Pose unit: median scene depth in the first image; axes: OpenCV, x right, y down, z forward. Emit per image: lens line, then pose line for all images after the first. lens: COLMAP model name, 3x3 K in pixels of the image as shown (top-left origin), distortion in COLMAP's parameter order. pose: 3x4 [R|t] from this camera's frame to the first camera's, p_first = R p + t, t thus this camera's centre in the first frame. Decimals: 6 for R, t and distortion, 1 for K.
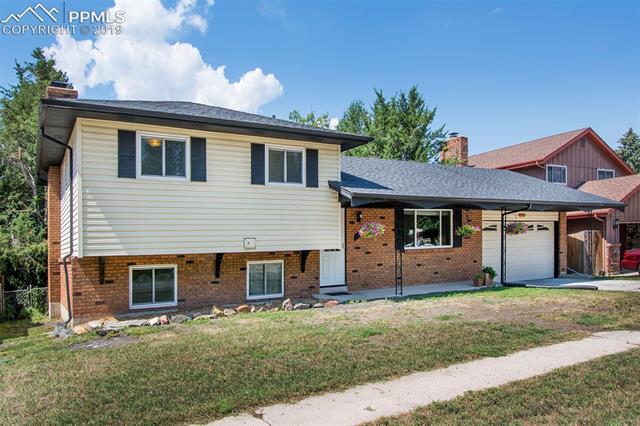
lens RADIAL K [[406.9, 0, 319.9], [0, 406.9, 212.3], [0, 0, 1]] dist [0.004397, 0.002020]
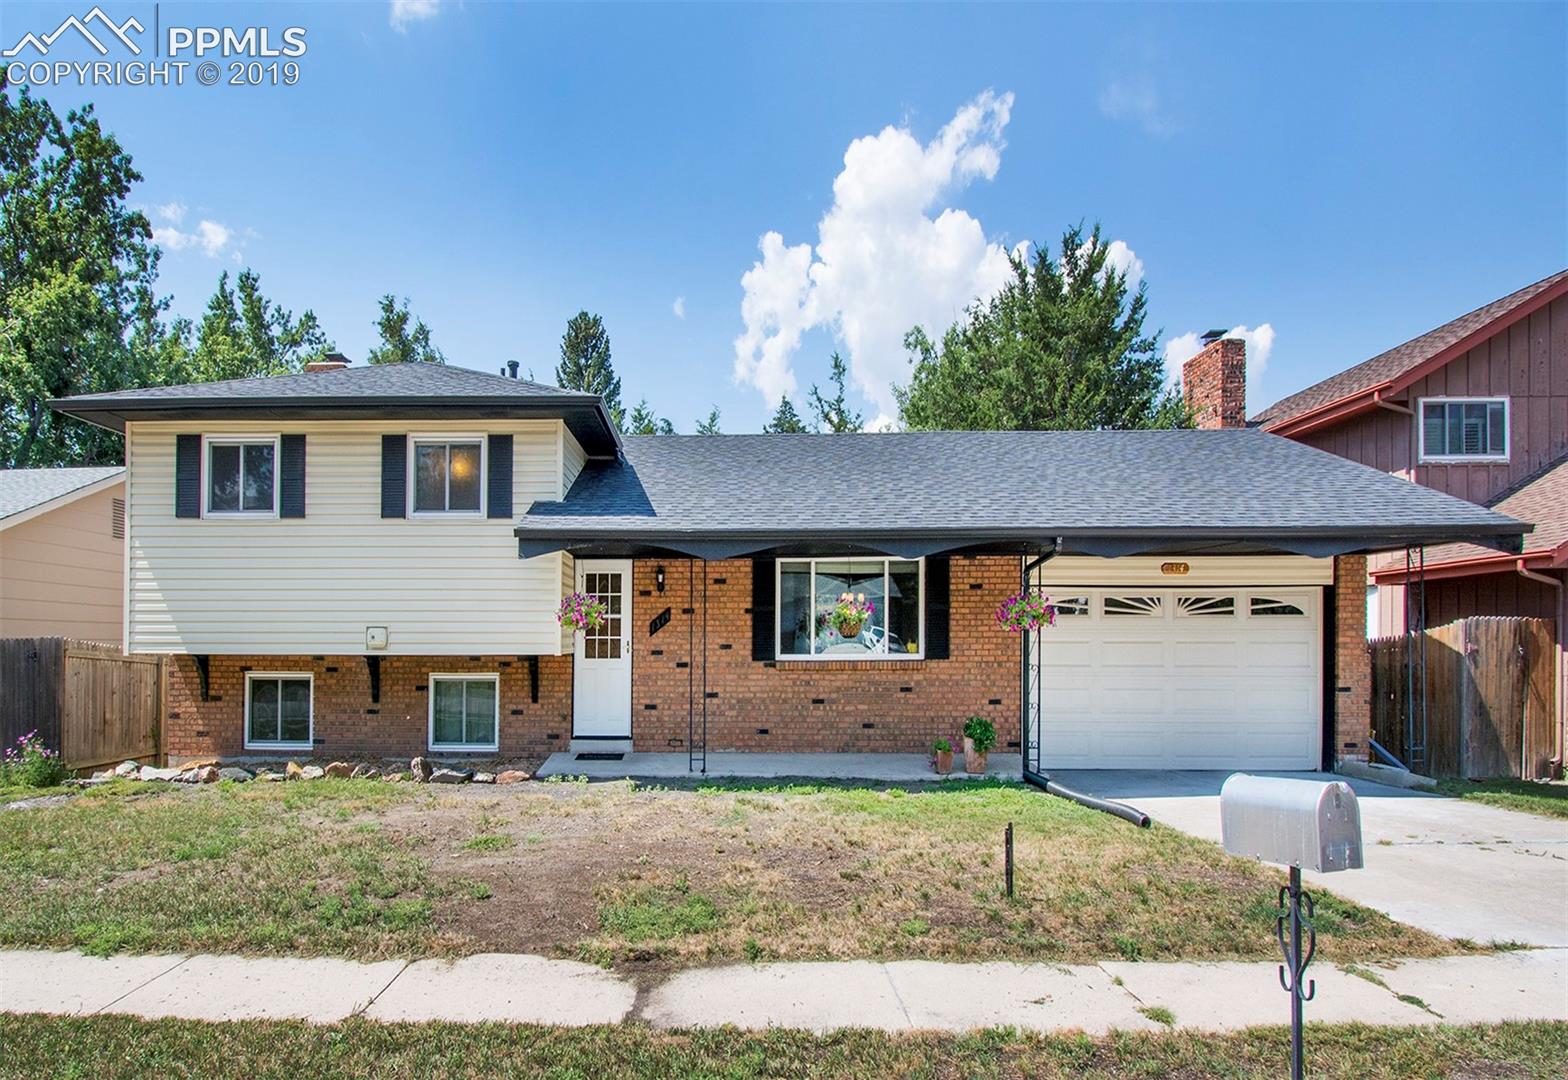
lens RADIAL K [[866.3, 0, 784.5], [0, 866.3, 553.4], [0, 0, 1]] dist [0.006252, -0.000972]
pose [[0.868561, -0.021722, -0.495107, 0.701195], [0.019759, 0.999762, -0.009199, -0.006087], [0.495189, -0.001793, 0.868784, 0.294228]]
